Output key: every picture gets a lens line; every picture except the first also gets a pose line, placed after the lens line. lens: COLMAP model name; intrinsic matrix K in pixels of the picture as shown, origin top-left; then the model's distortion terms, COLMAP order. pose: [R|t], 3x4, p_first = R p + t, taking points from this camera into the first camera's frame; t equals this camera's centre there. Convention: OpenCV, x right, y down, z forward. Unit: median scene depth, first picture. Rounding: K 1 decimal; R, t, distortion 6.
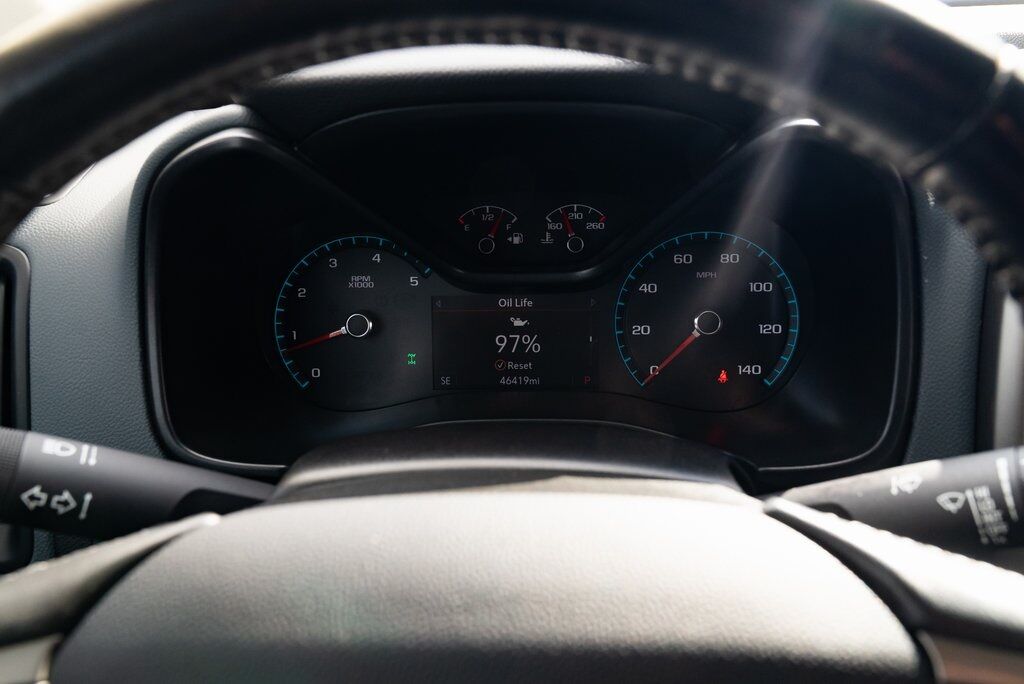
lens RADIAL K [[935.9, 0, 512.0], [0, 935.9, 342.0], [0, 0, 1]] dist [-0.003366, 0.015355]
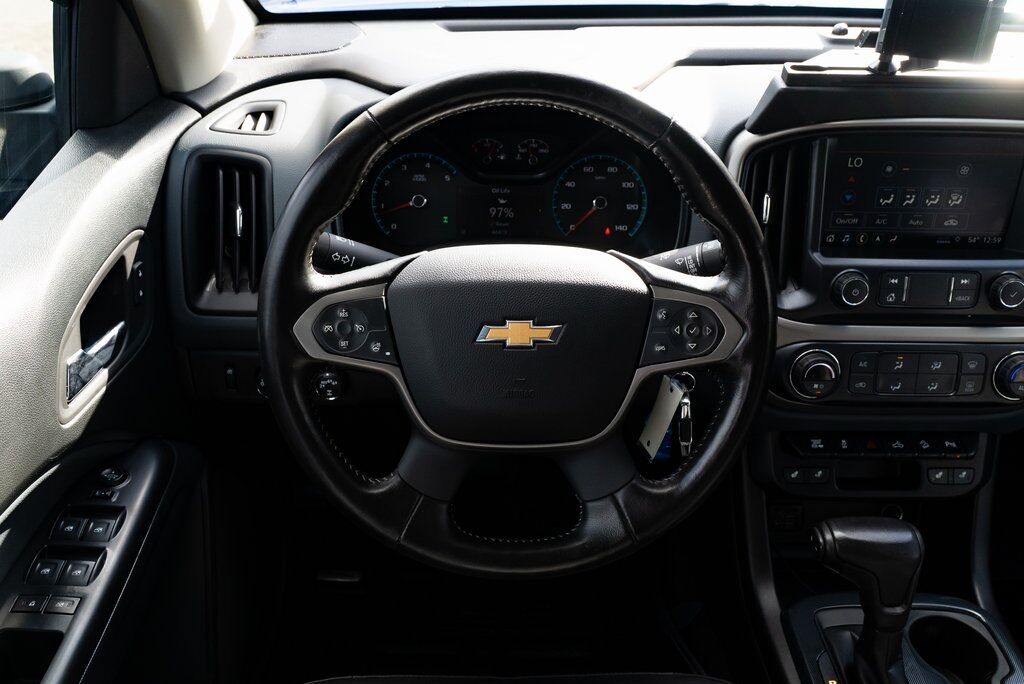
lens RADIAL K [[935.9, 0, 512.0], [0, 935.9, 342.0], [0, 0, 1]] dist [-0.003366, 0.015355]
pose [[0.996163, 0.005790, 0.087330, -0.139663], [-0.014241, 0.995235, 0.096463, 0.081226], [-0.086356, -0.097336, 0.991498, -0.928060]]
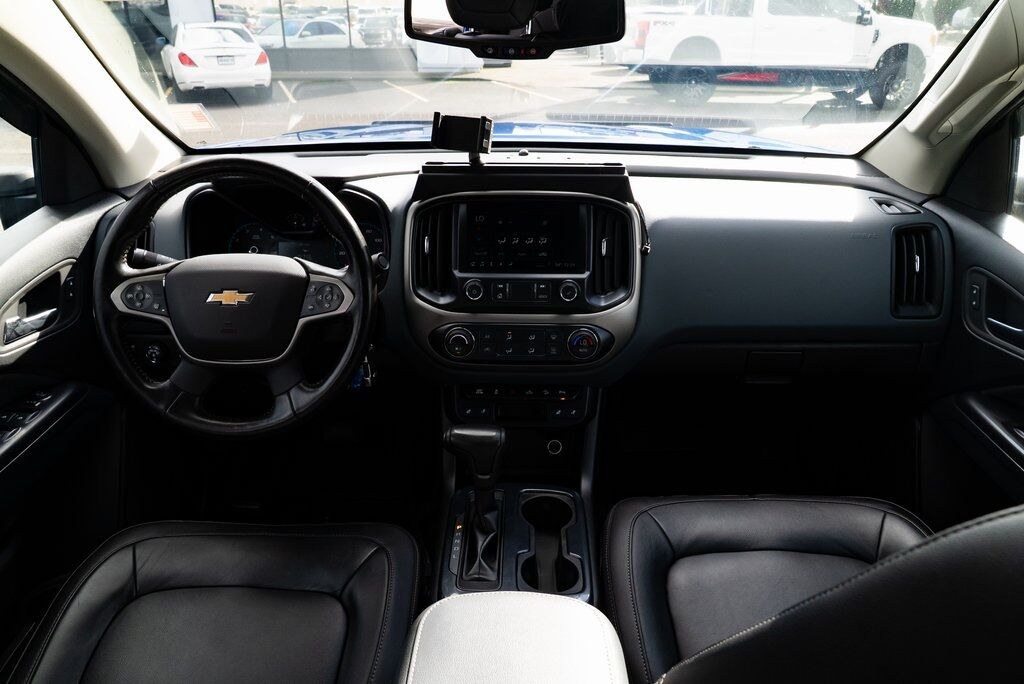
lens RADIAL K [[705.1, 0, 512.0], [0, 705.1, 342.0], [0, 0, 1]] dist [-0.036521, 0.030713]
pose [[0.999023, 0.014995, 0.041570, 0.627254], [-0.014273, 0.999743, -0.017602, 0.328487], [-0.041824, 0.016991, 0.998981, -1.445953]]
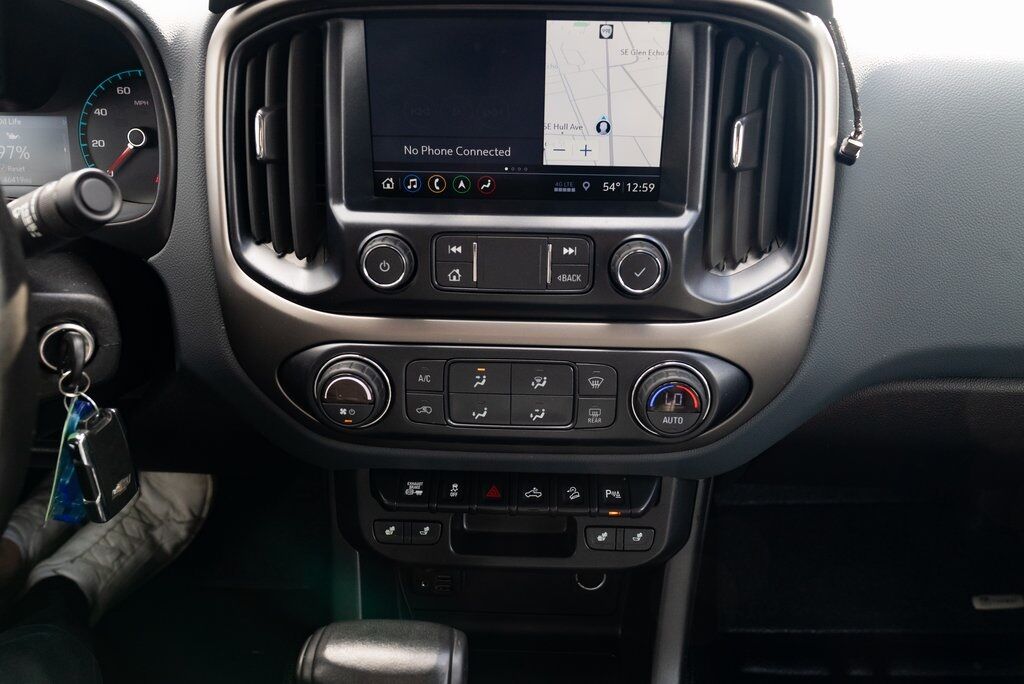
lens RADIAL K [[874.4, 0, 512.0], [0, 874.4, 342.0], [0, 0, 1]] dist [-0.003943, 0.007189]
pose [[0.999549, 0.018011, 0.024009, 0.718944], [-0.020887, 0.991871, 0.125525, 0.102599], [-0.021553, -0.125970, 0.991800, -0.321442]]
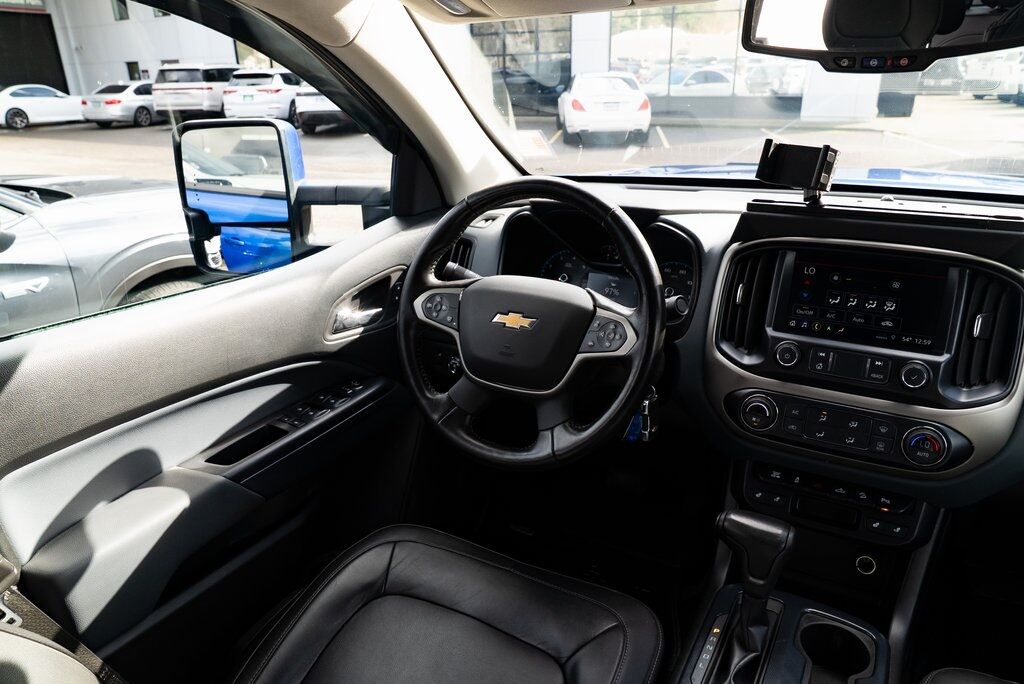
lens RADIAL K [[705.1, 0, 512.0], [0, 705.1, 342.0], [0, 0, 1]] dist [-0.036521, 0.030713]
pose [[0.891665, 0.171711, -0.418866, 0.714548], [-0.201202, 0.979180, -0.026902, 0.293715], [0.405526, 0.108264, 0.907650, -1.208082]]
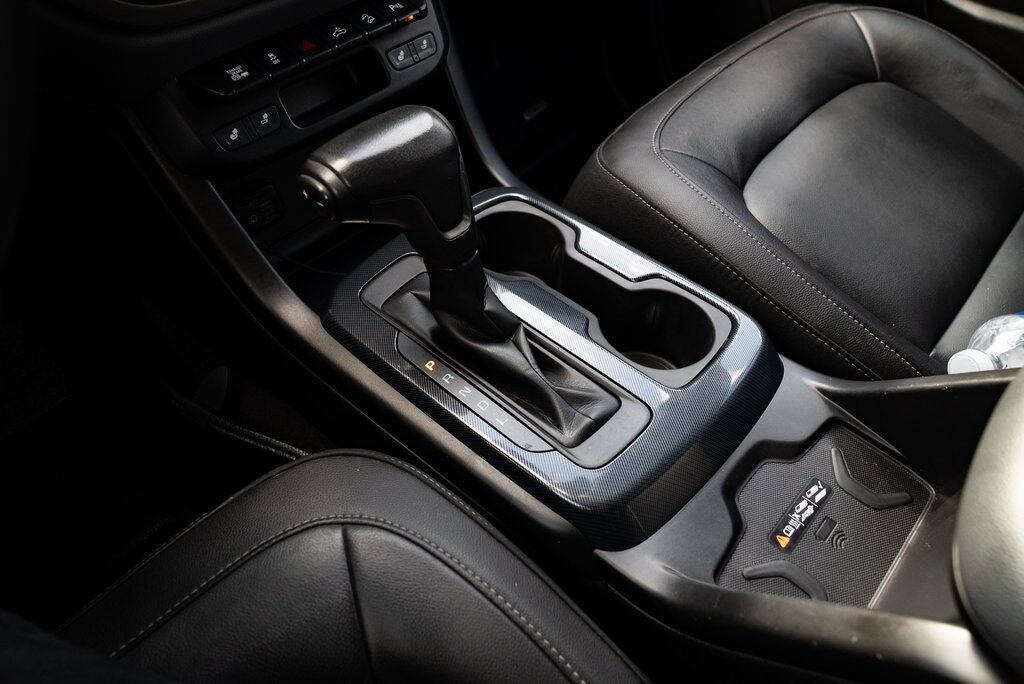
lens RADIAL K [[705.1, 0, 512.0], [0, 705.1, 342.0], [0, 0, 1]] dist [-0.036521, 0.030713]
pose [[0.637365, -0.558331, 0.531067, 0.177896], [0.310180, 0.816791, 0.486458, 0.403924], [-0.705376, -0.145324, 0.693777, -0.089124]]
